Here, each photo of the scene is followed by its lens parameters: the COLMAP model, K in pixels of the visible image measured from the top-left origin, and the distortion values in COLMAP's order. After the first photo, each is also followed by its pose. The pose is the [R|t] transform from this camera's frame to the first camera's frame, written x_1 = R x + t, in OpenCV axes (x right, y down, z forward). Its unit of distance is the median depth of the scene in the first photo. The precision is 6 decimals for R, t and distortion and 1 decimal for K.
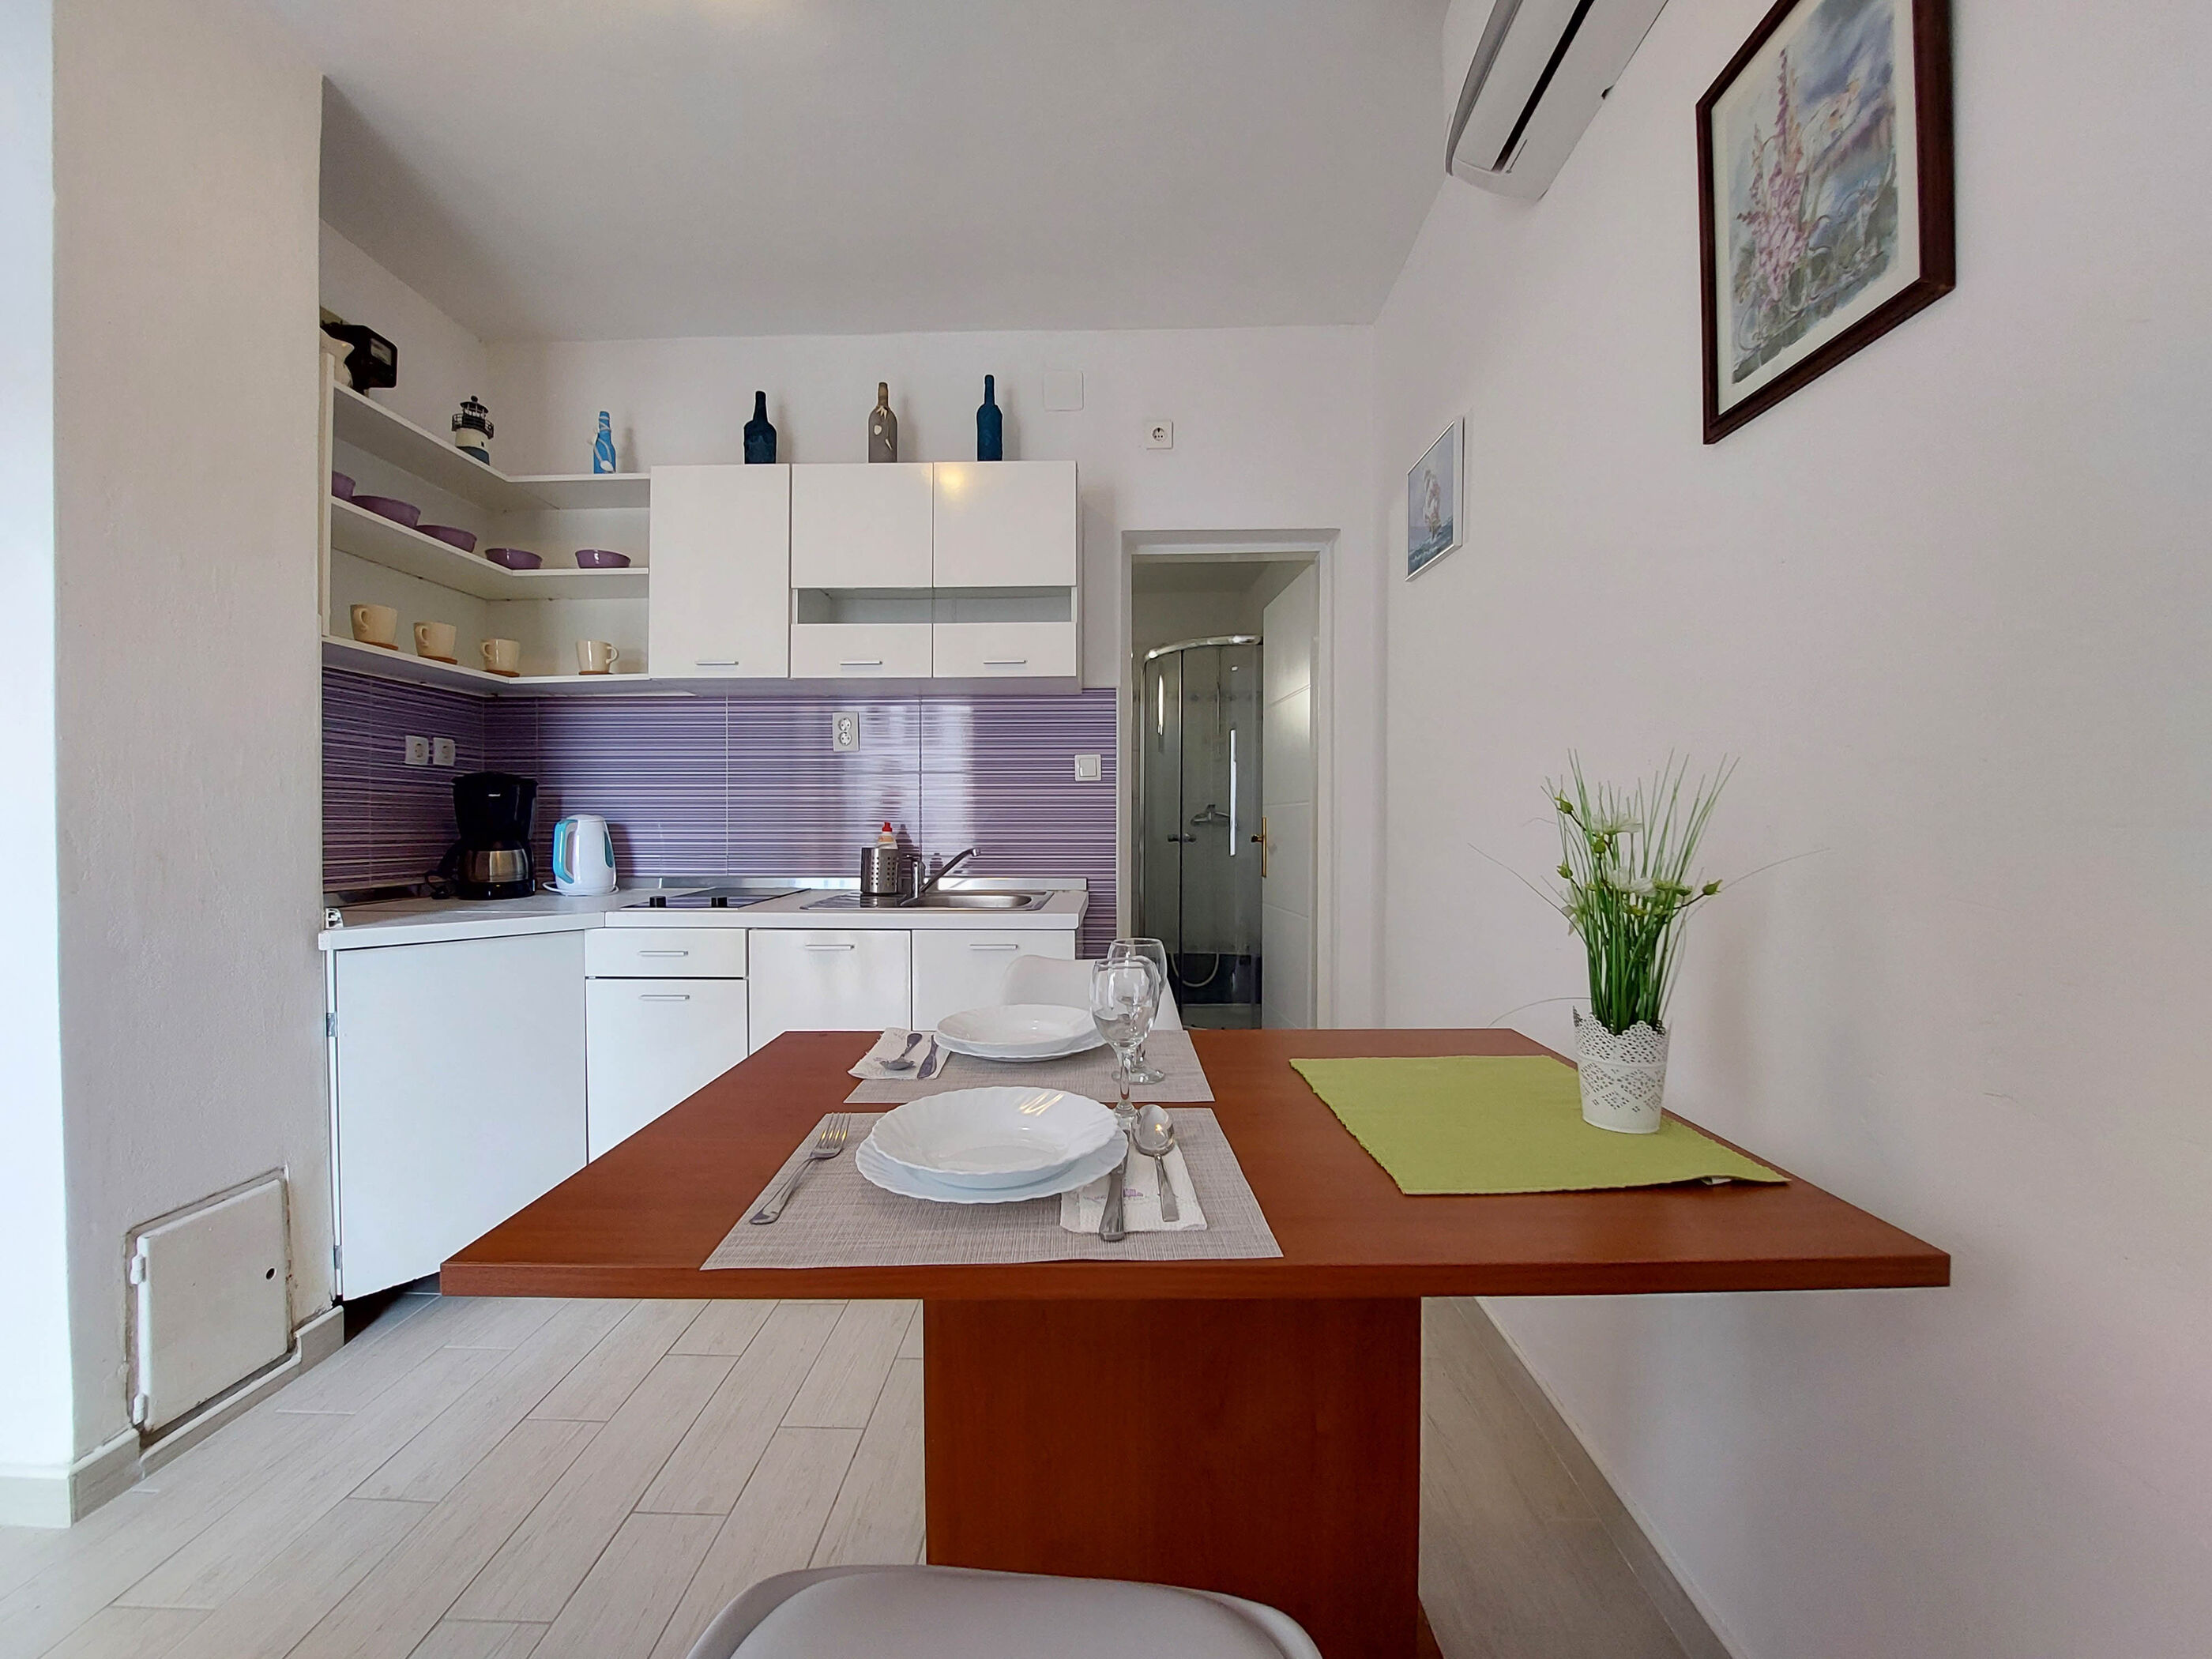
lens RADIAL K [[884.3, 0, 1108.3], [0, 884.3, 813.0], [0, 0, 1]] dist [-0.010281, -0.002976]
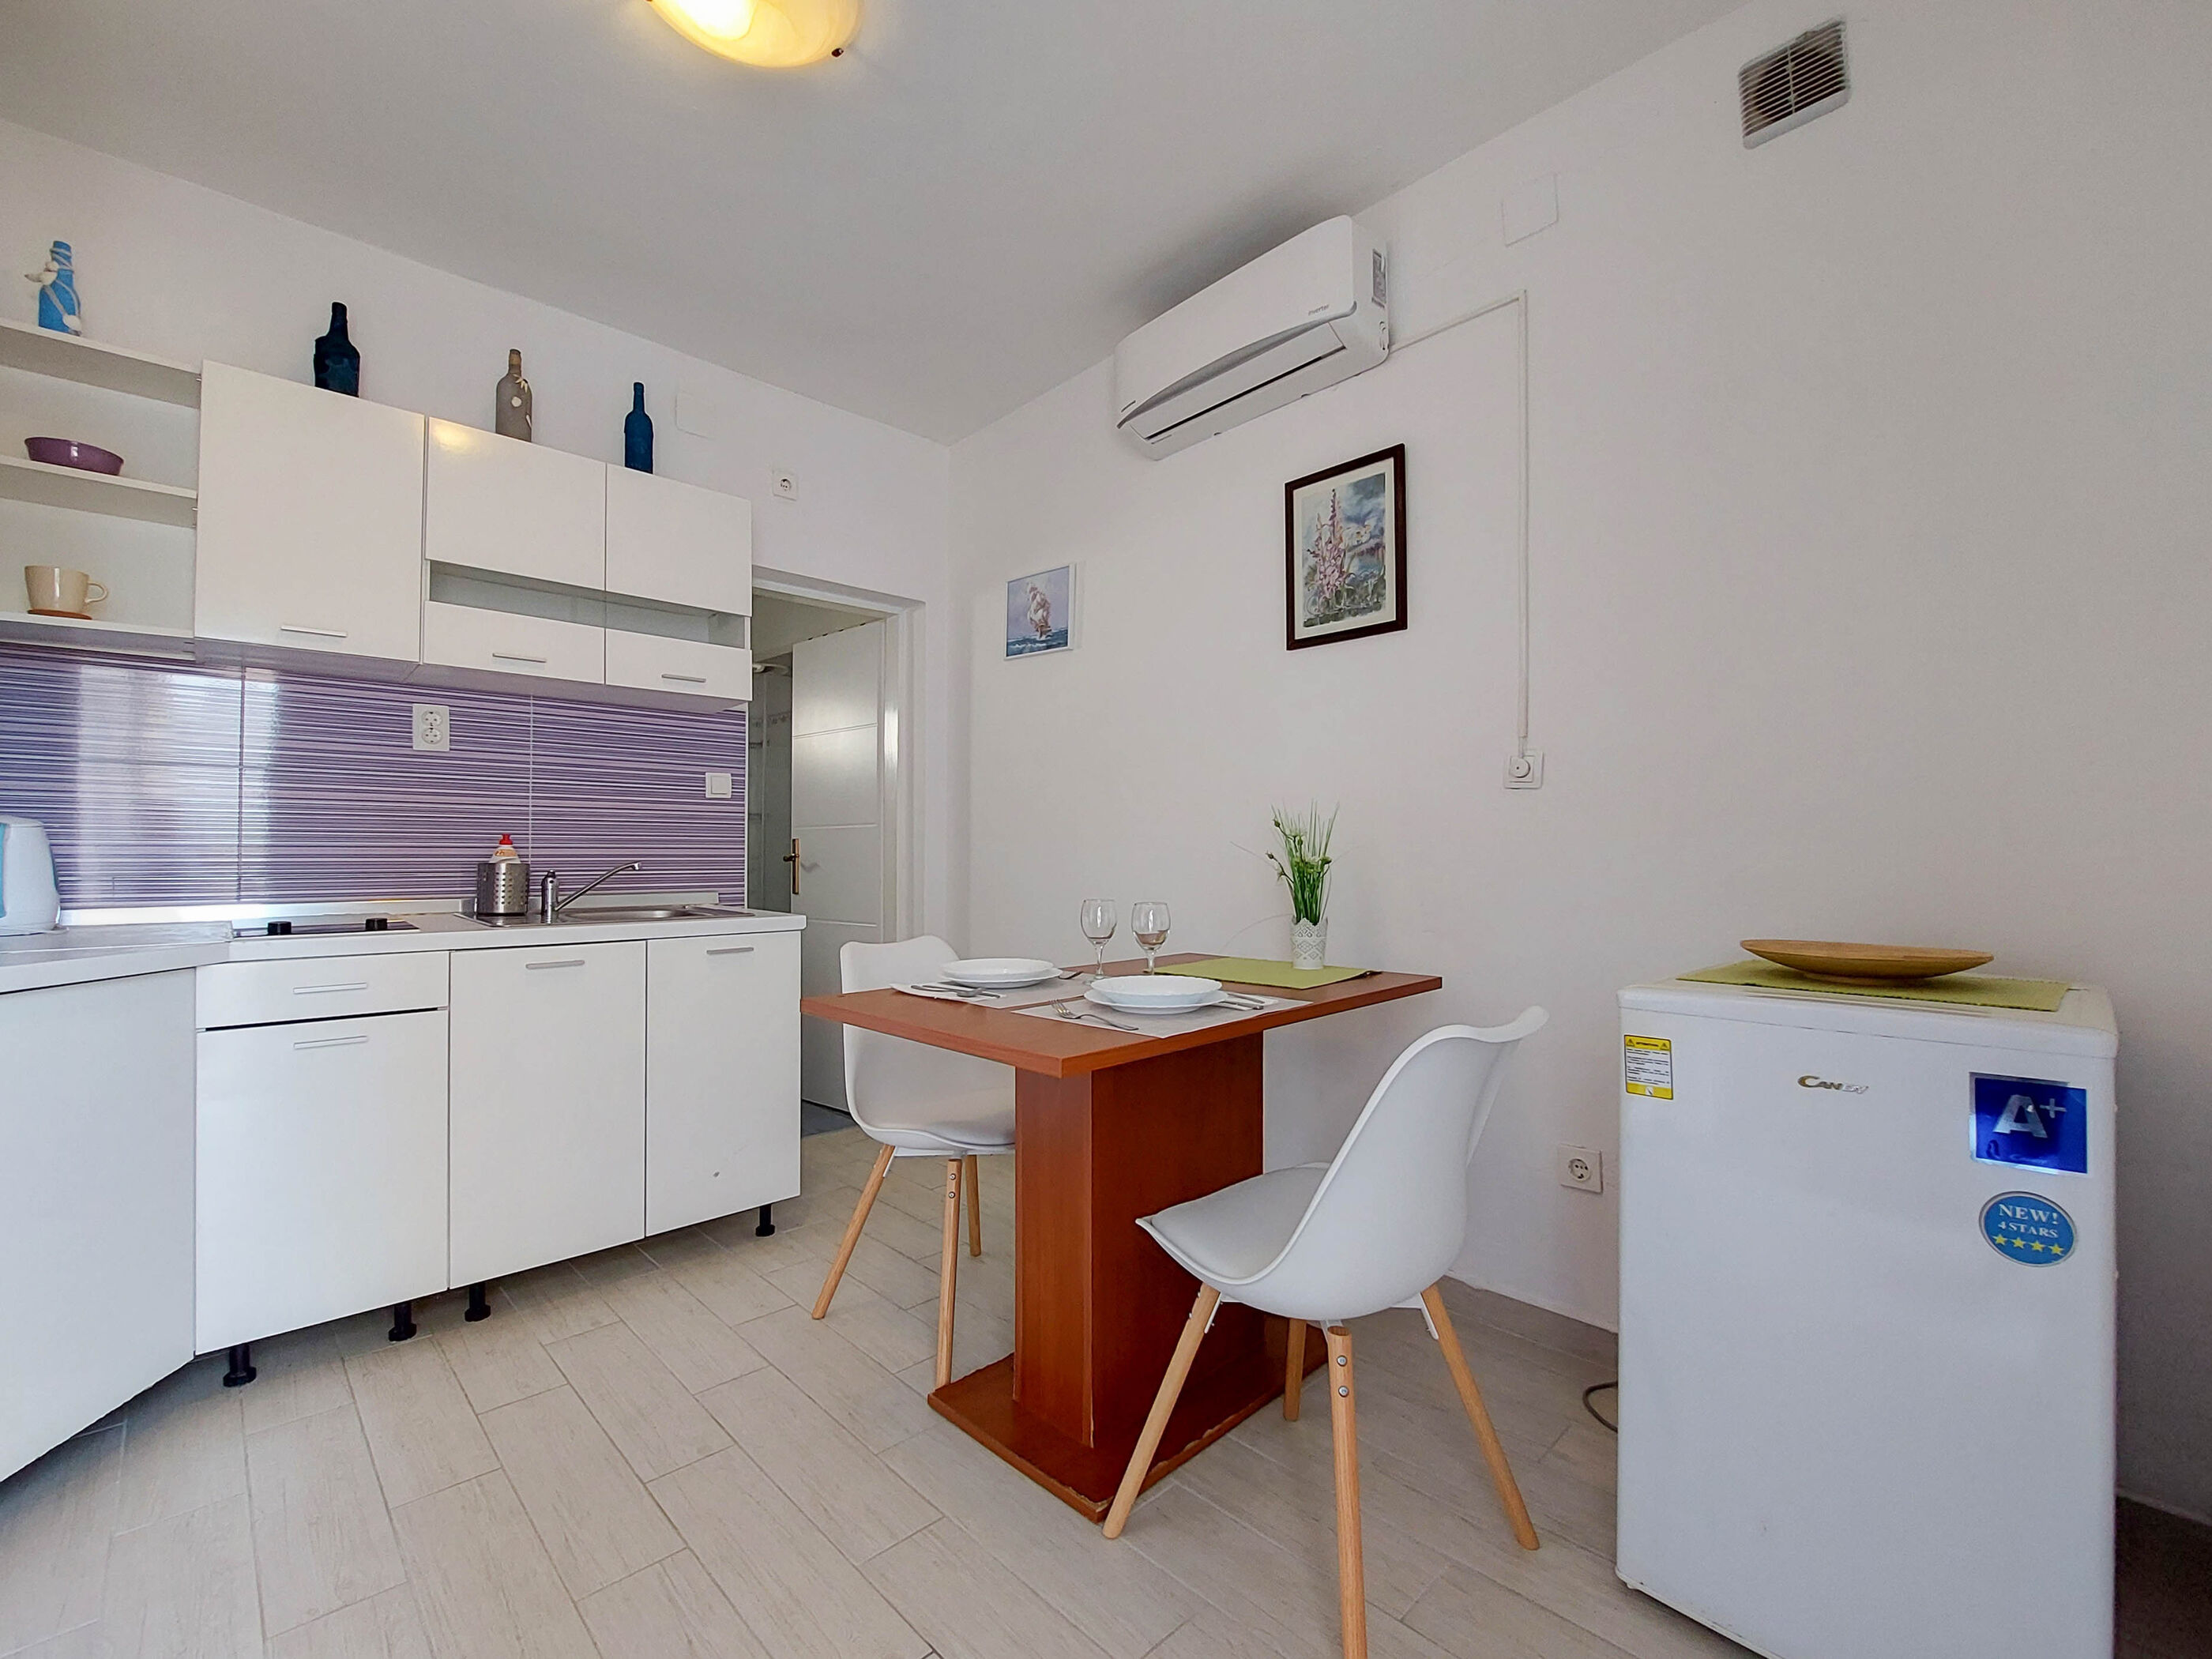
lens RADIAL K [[884.3, 0, 1142.9], [0, 884.3, 813.7], [0, 0, 1]] dist [-0.010281, -0.002976]
pose [[0.696539, 0.030002, 0.716891, -0.485364], [-0.007135, 0.999366, -0.034891, 0.017739], [-0.717483, 0.019187, 0.696311, -0.090995]]
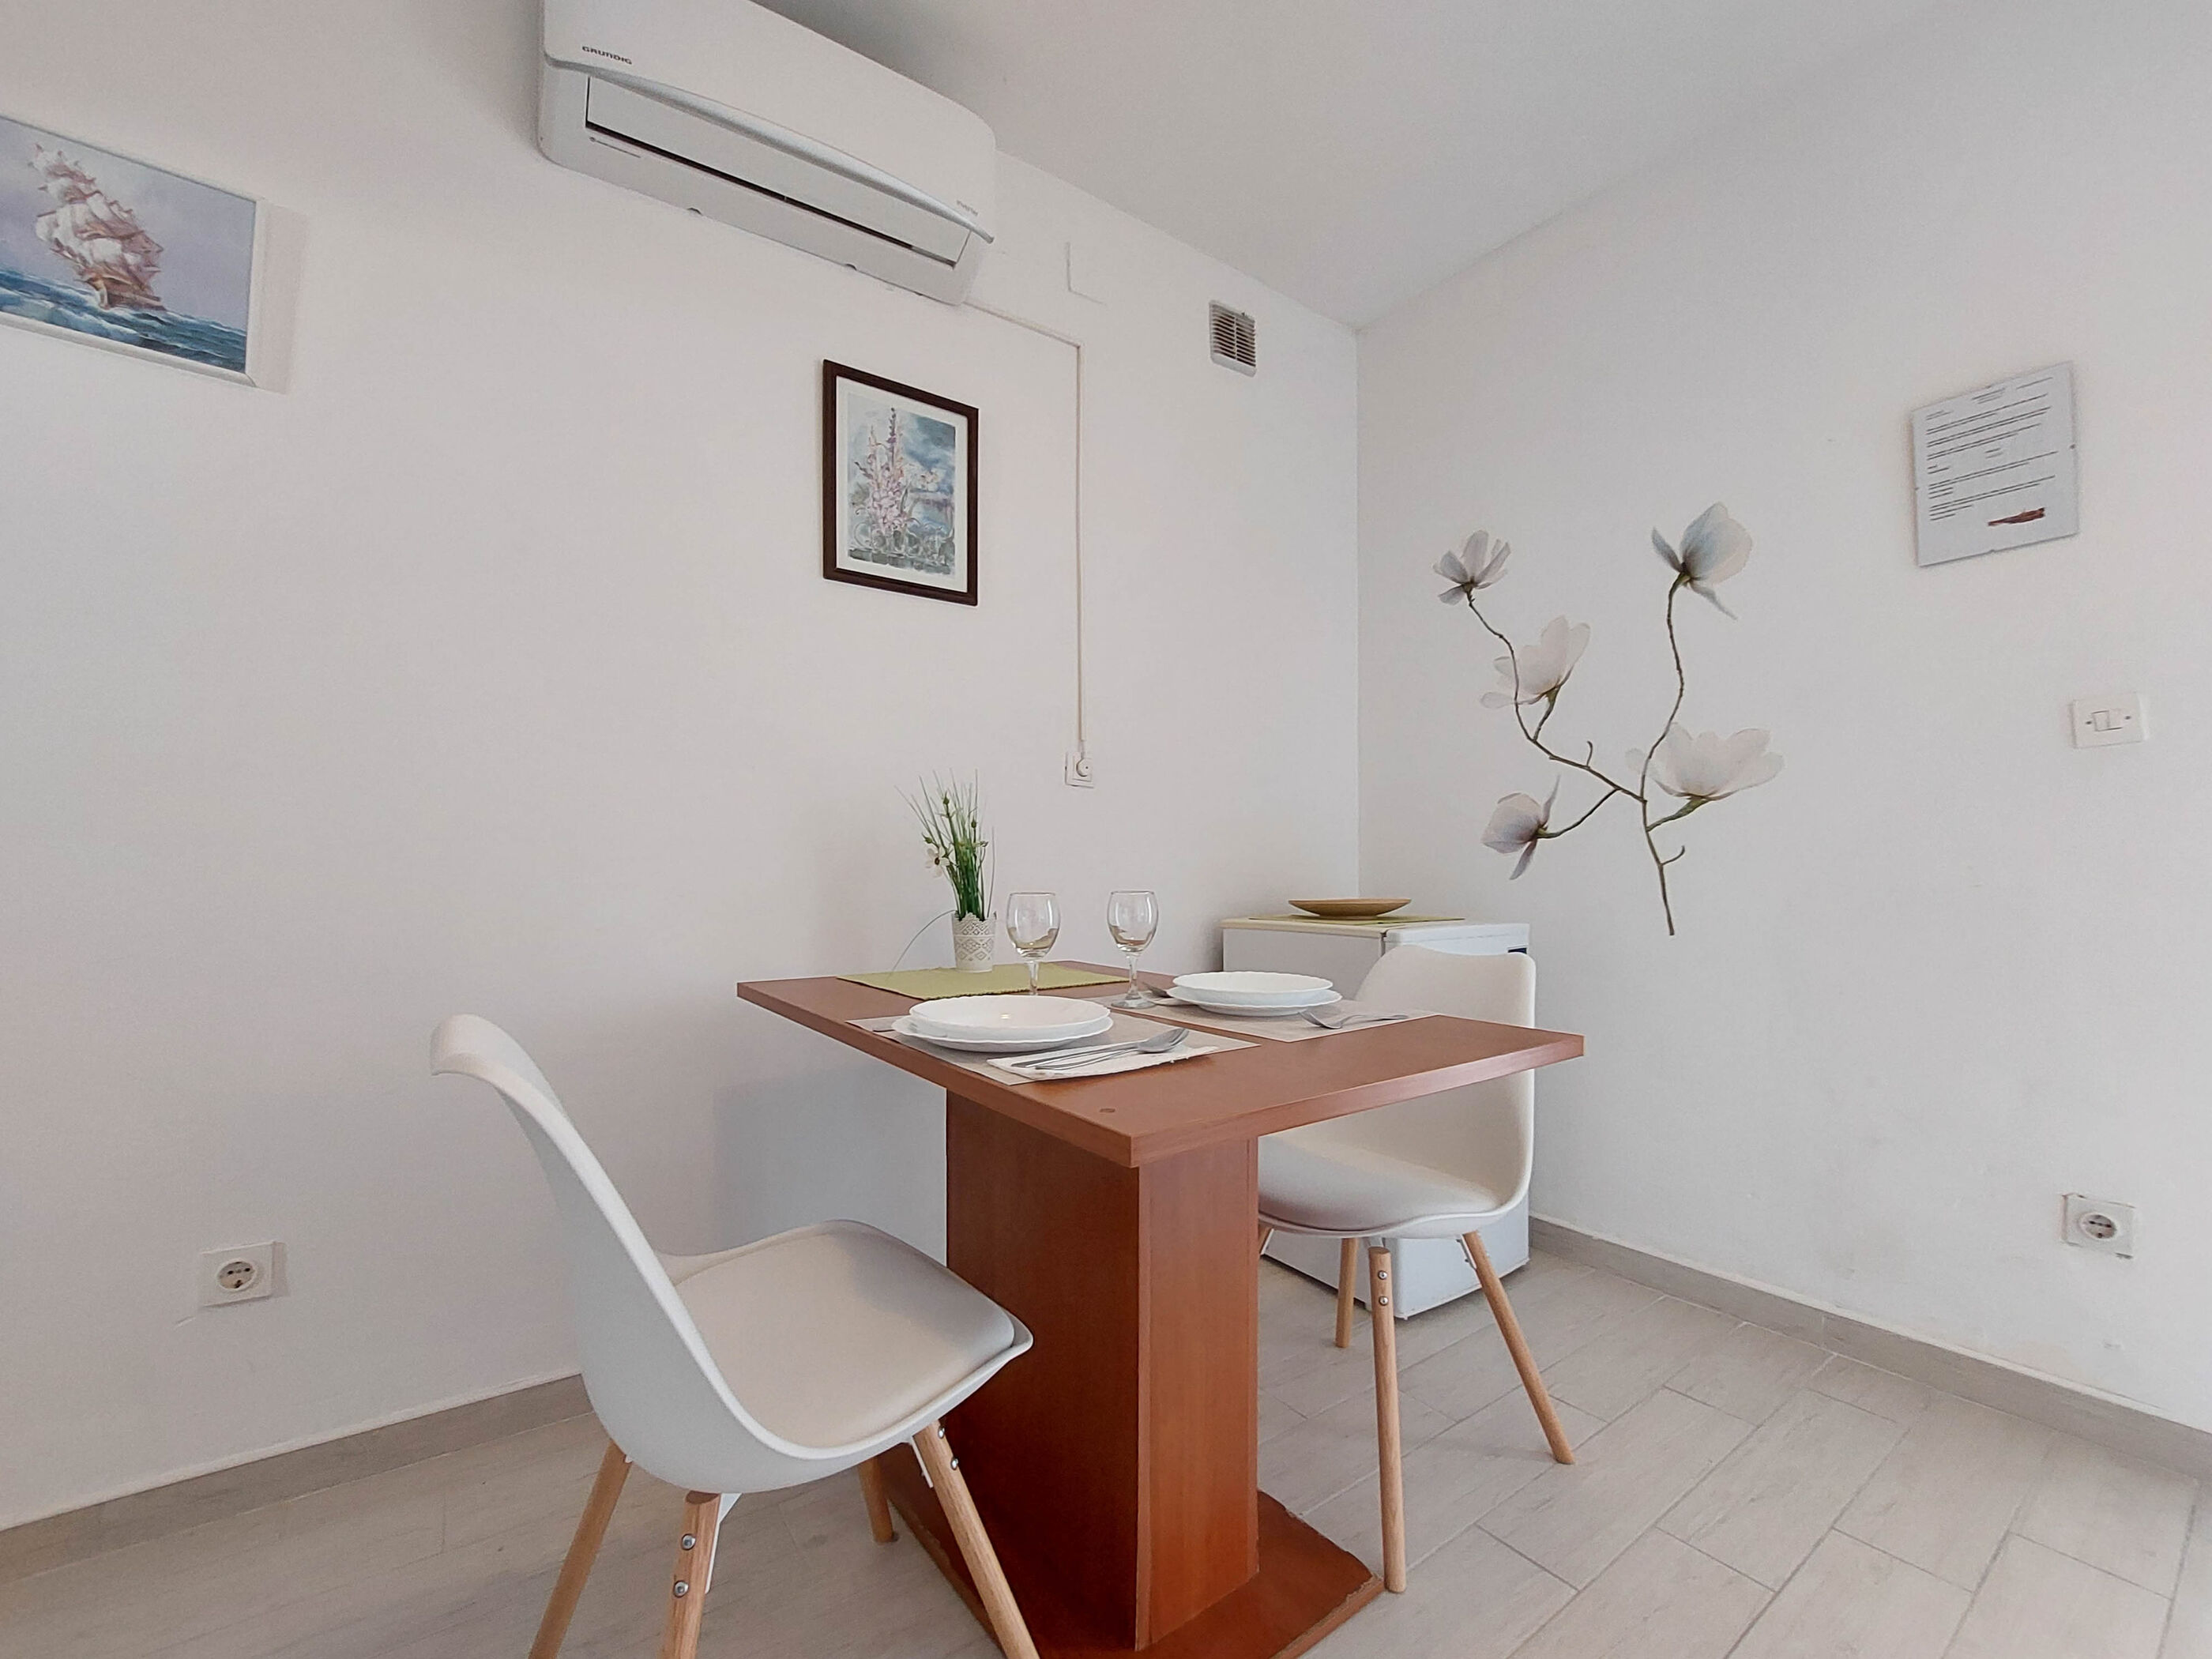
lens RADIAL K [[884.3, 0, 1081.8], [0, 884.3, 857.0], [0, 0, 1]] dist [-0.010281, -0.002976]
pose [[-0.565478, 0.002018, 0.824761, -0.428202], [-0.007654, 0.999941, -0.007694, 0.046004], [-0.824728, -0.010663, -0.565429, 0.714535]]
